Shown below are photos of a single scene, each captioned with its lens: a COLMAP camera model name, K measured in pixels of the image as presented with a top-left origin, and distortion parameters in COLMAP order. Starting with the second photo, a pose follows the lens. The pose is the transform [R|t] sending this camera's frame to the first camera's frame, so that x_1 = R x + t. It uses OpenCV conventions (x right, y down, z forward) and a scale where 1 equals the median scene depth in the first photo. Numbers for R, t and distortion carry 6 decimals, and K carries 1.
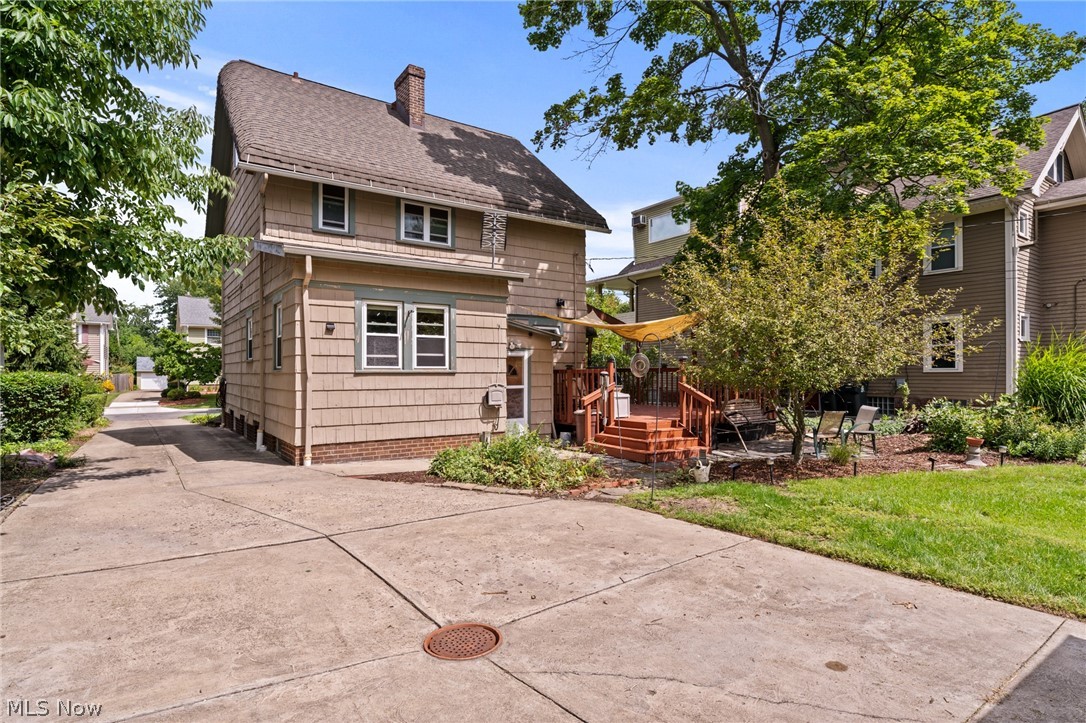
lens RADIAL K [[570.3, 0, 543.0], [0, 570.3, 361.5], [0, 0, 1]] dist [0.002927, 0.000300]
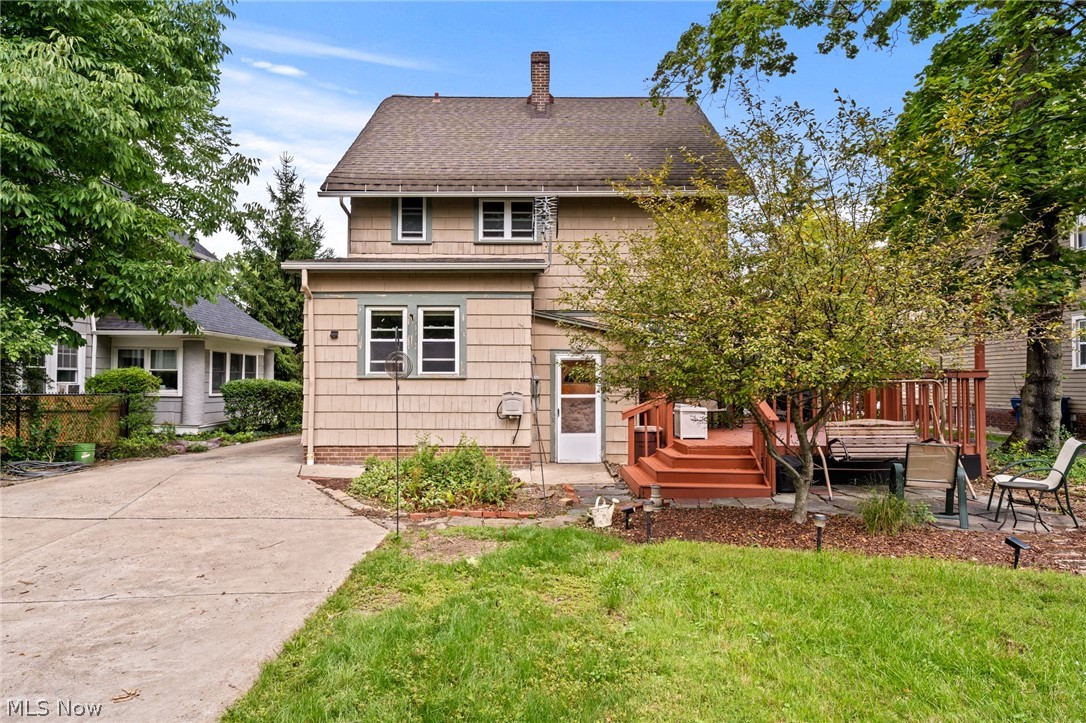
lens RADIAL K [[633.9, 0, 543.0], [0, 633.9, 361.5], [0, 0, 1]] dist [0.000622, -0.000397]
pose [[0.819666, -0.017360, -0.572579, 0.550297], [0.008402, 0.999798, -0.018285, 0.012101], [0.572780, 0.010177, 0.819646, 0.236655]]
